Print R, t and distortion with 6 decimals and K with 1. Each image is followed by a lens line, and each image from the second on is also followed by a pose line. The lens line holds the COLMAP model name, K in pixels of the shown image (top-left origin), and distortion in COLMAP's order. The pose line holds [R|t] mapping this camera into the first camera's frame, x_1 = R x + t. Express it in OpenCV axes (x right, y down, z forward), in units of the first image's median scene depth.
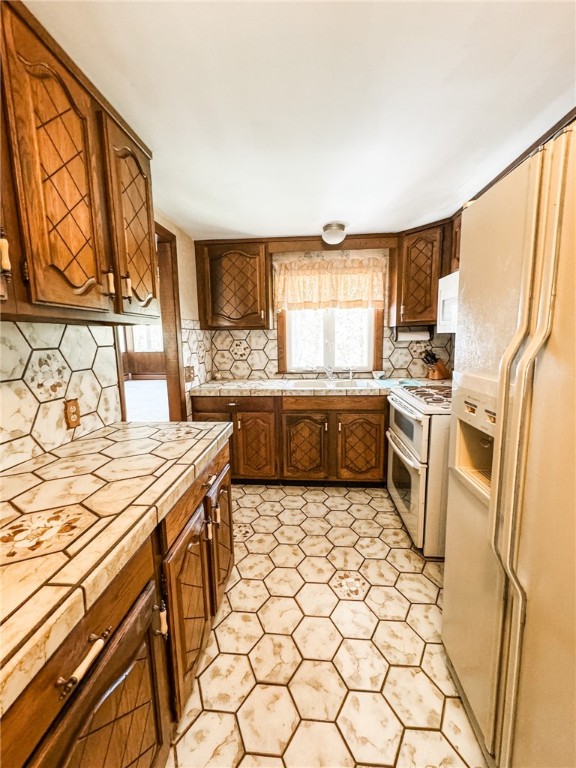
lens RADIAL K [[309.8, 0, 286.3], [0, 309.8, 381.5], [0, 0, 1]] dist [-0.000496, 0.000322]
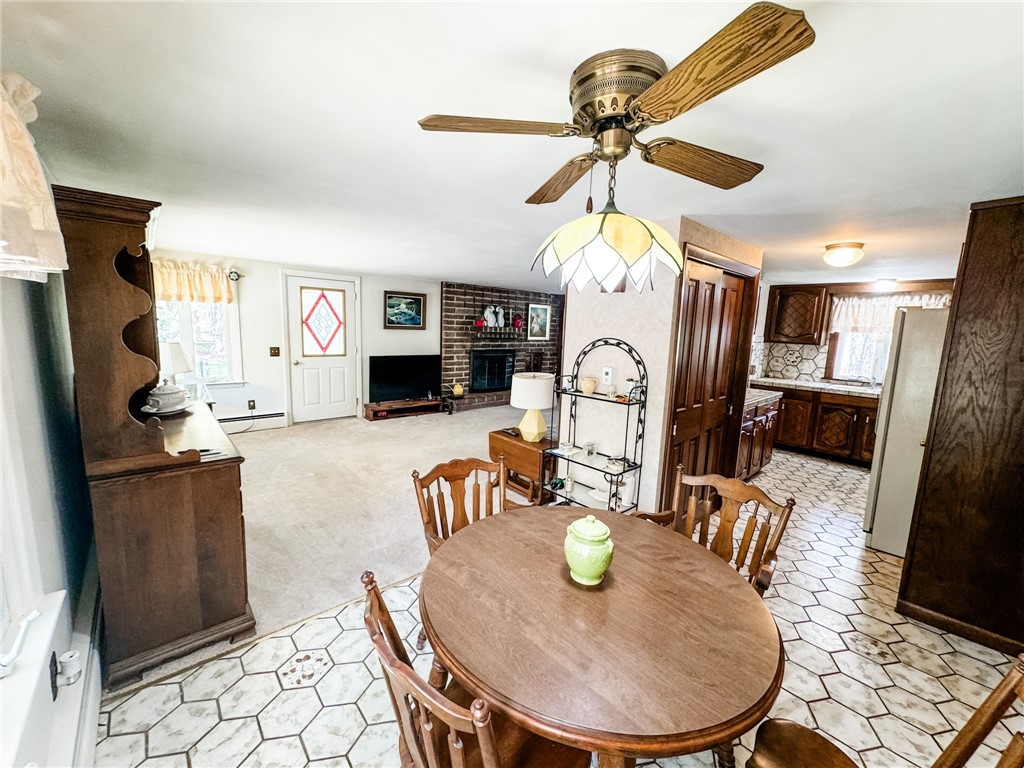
lens RADIAL K [[413.1, 0, 508.0], [0, 413.1, 384.1], [0, 0, 1]] dist [-0.000496, 0.000322]
pose [[0.730543, 0.142209, -0.667895, 0.196555], [-0.146401, 0.987950, 0.050222, 0.122747], [0.666989, 0.061092, 0.742559, -1.390062]]
